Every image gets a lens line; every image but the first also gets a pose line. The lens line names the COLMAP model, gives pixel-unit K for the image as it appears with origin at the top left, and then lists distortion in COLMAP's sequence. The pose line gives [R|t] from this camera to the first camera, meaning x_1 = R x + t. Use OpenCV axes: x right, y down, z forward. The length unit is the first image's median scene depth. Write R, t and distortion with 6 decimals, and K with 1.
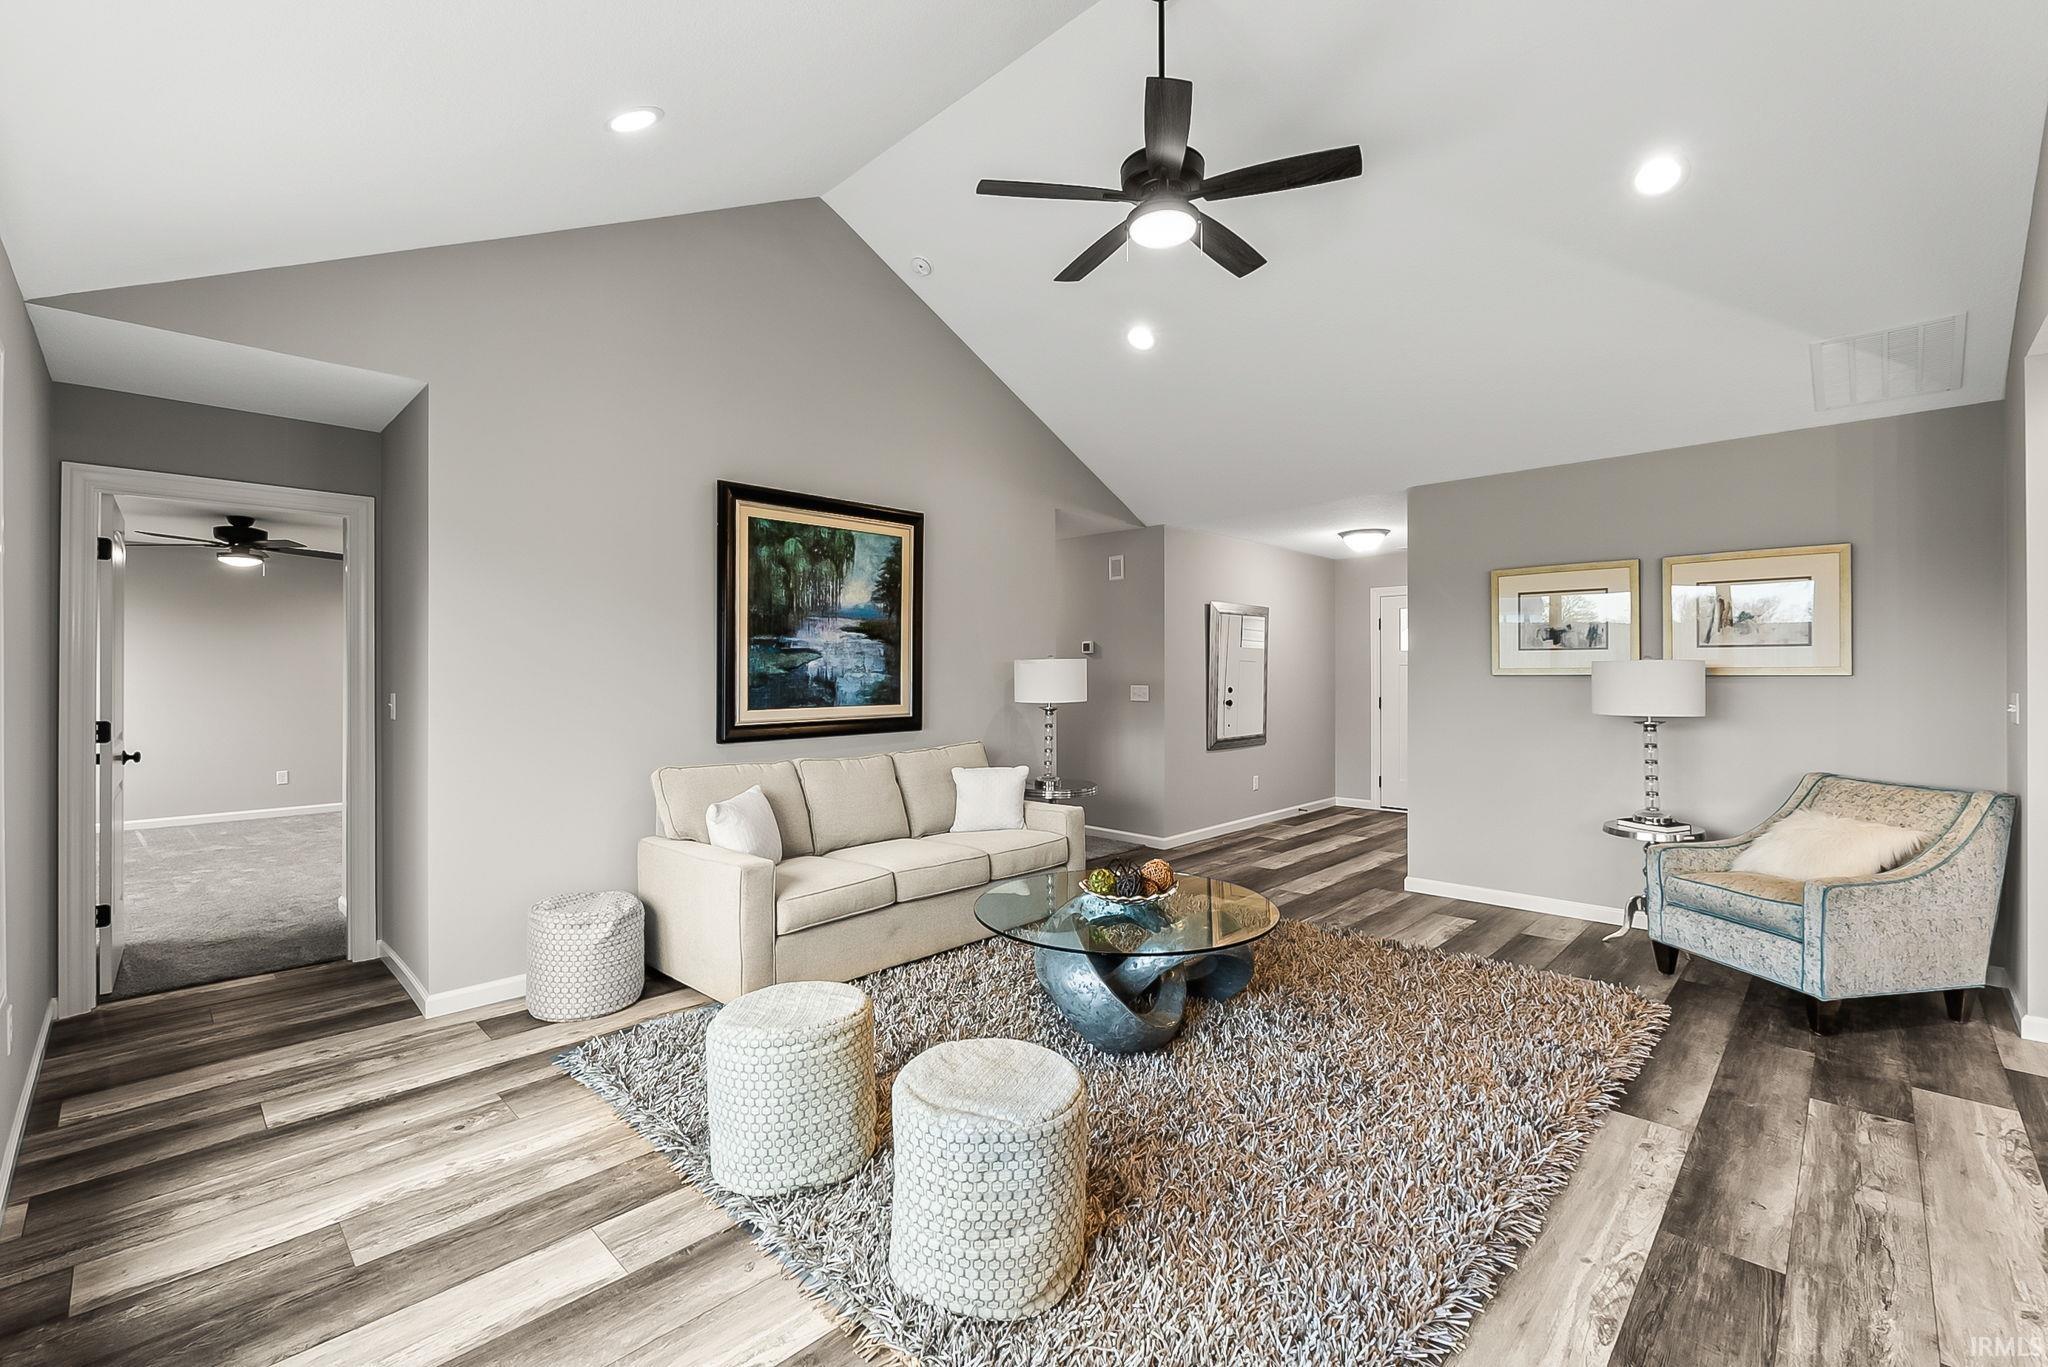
lens RADIAL K [[871.1, 0, 1019.7], [0, 871.1, 666.2], [0, 0, 1]] dist [-0.003607, -0.001041]
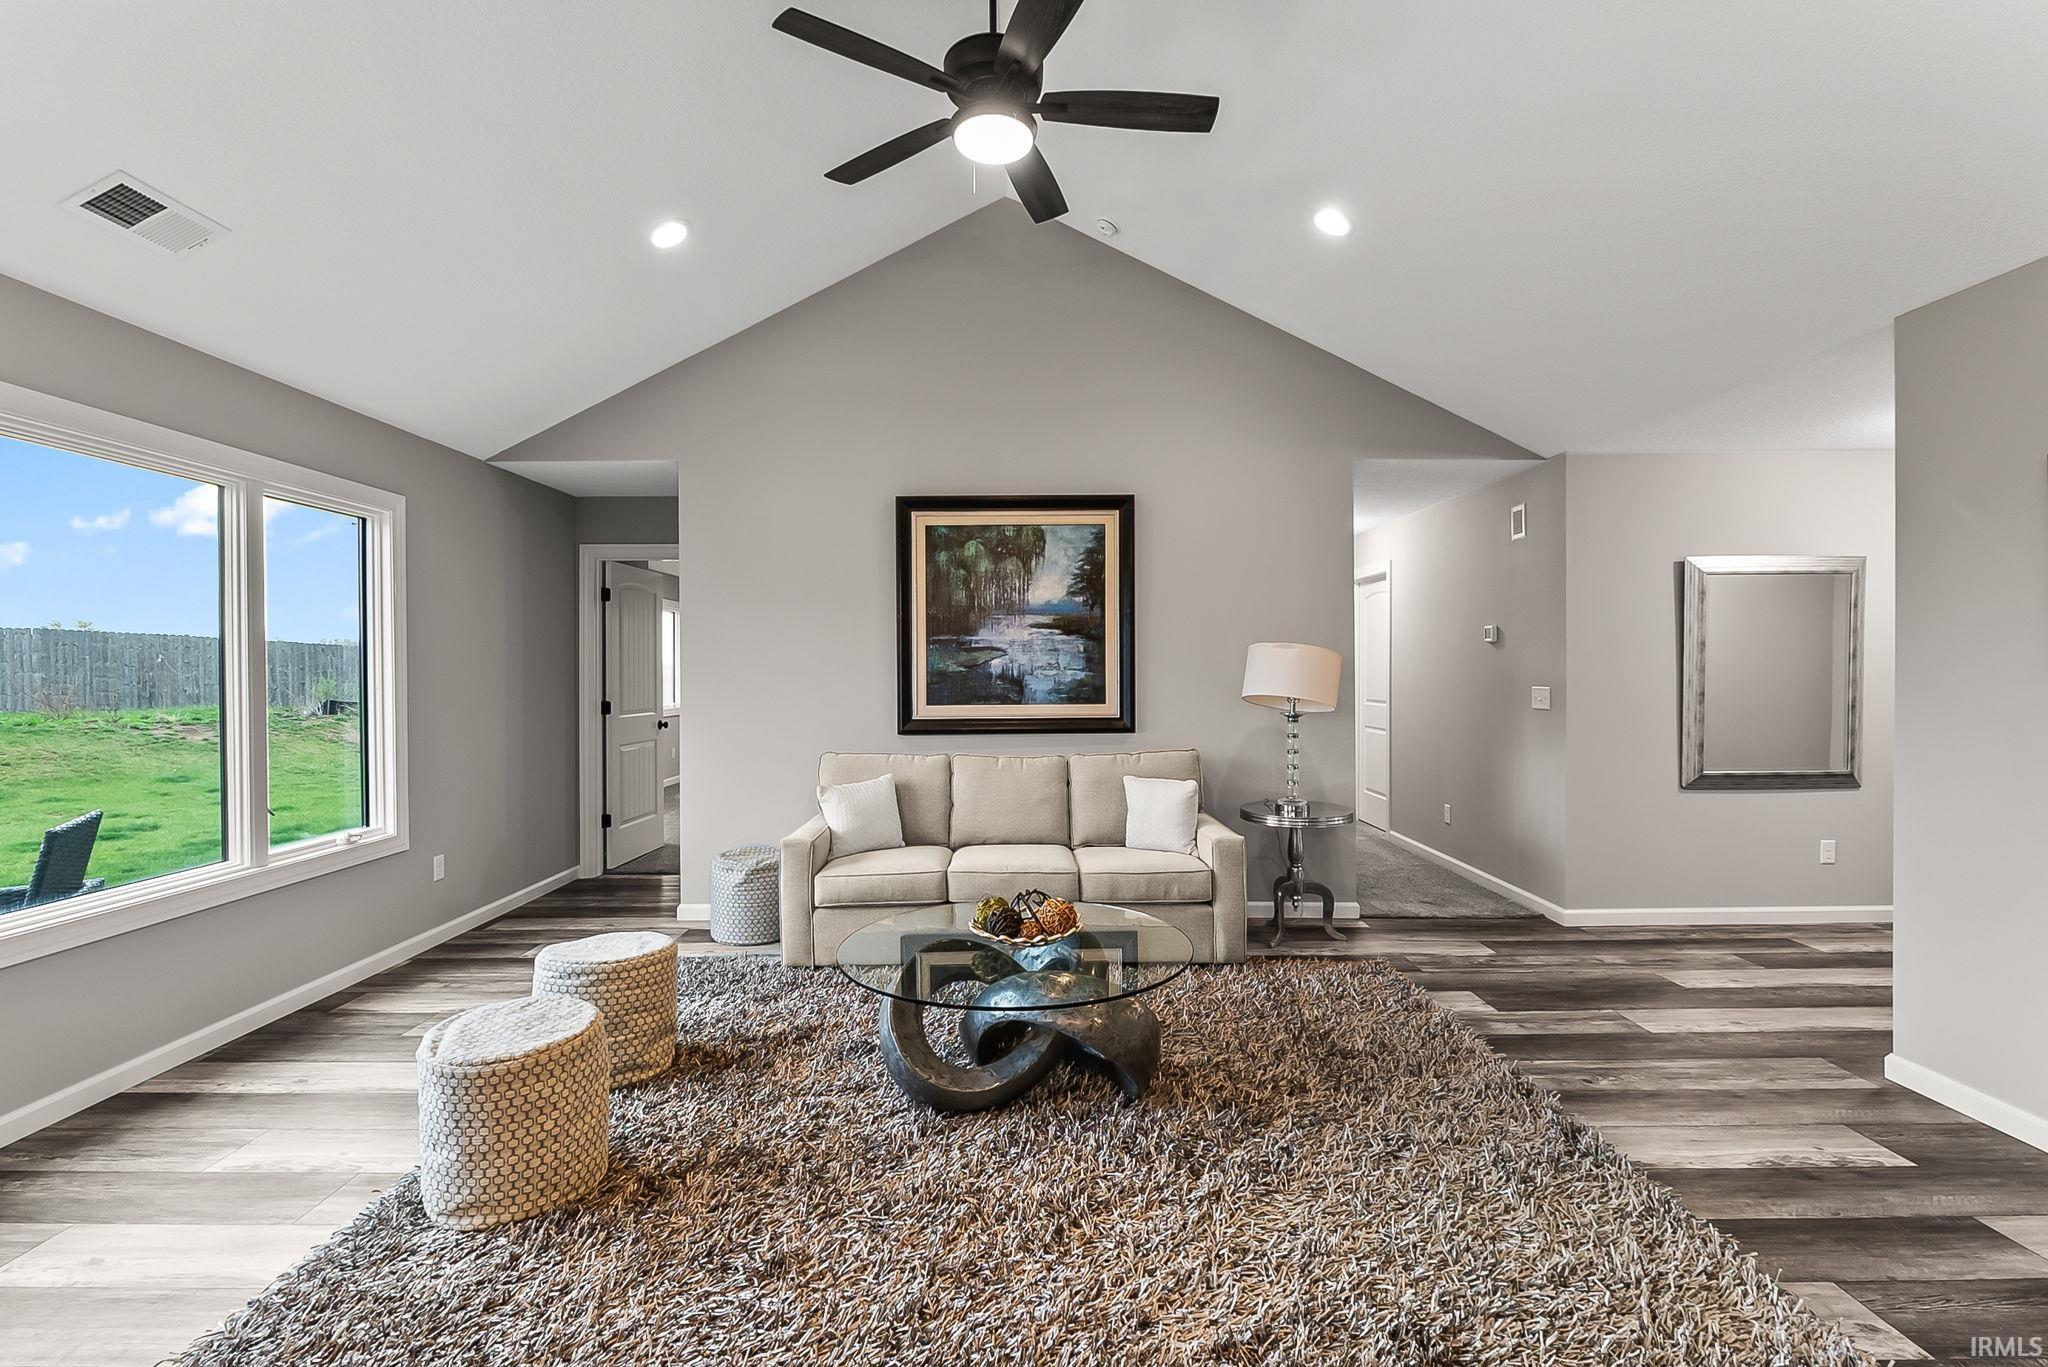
lens RADIAL K [[918.2, 0, 1024.2], [0, 918.2, 671.5], [0, 0, 1]] dist [-0.007952, -0.000358]
pose [[0.700064, 0.000651, -0.714080, 0.535884], [0.007793, 0.999933, 0.008552, -0.000127], [0.714038, -0.011552, 0.700012, 0.266347]]
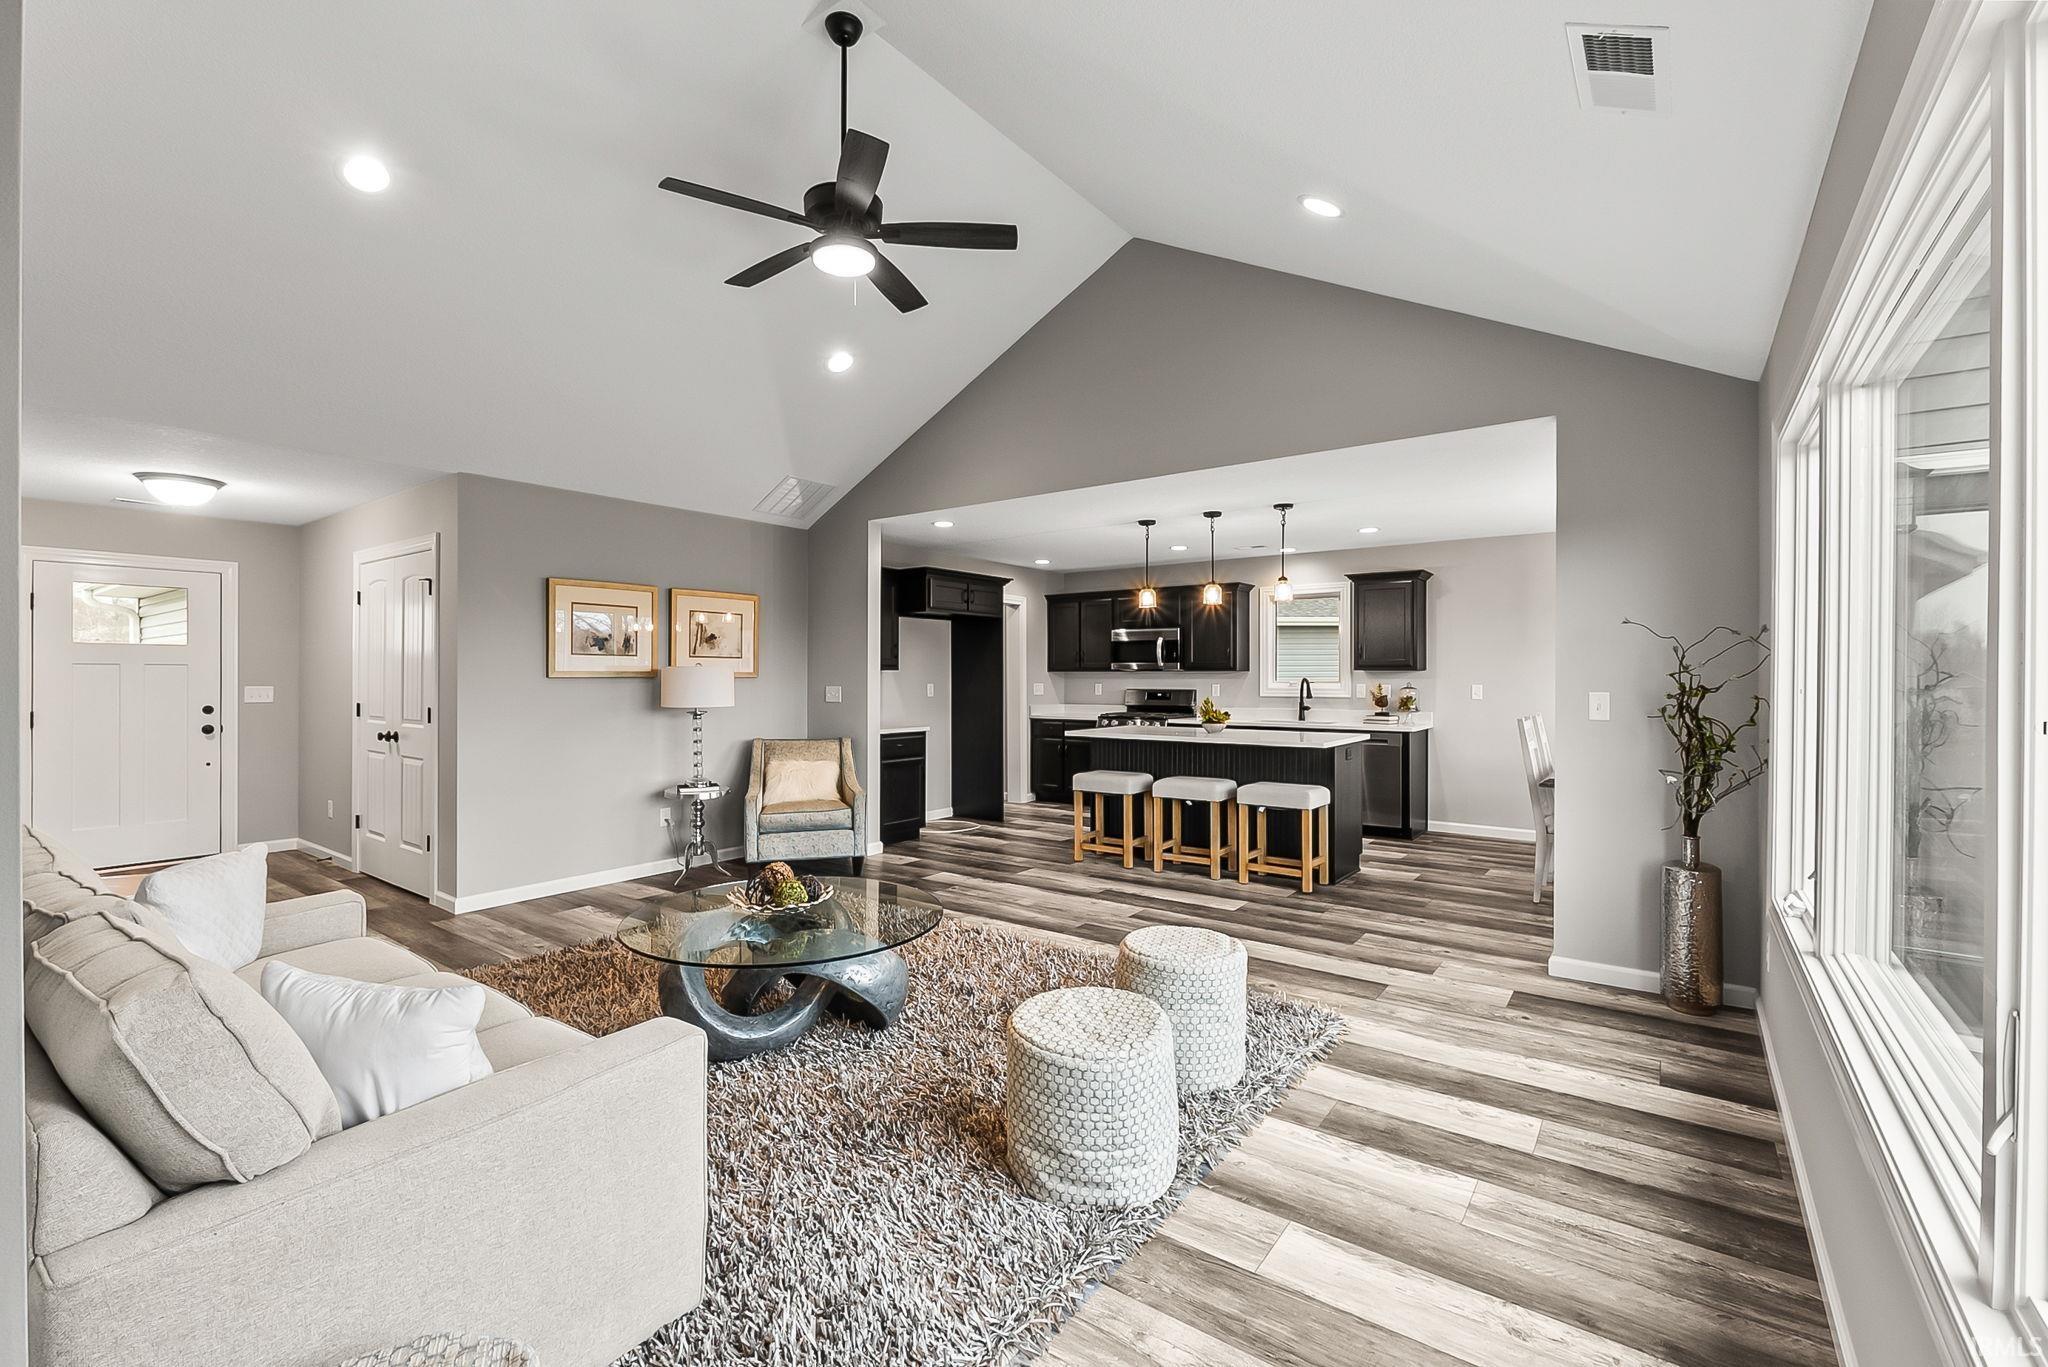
lens RADIAL K [[874.3, 0, 1021.6], [0, 874.3, 671.5], [0, 0, 1]] dist [-0.003268, -0.000253]
pose [[-0.135207, 0.006786, 0.990794, -0.615921], [-0.007977, 0.999937, -0.007938, 0.007528], [-0.990785, -0.008977, -0.135144, 0.612361]]
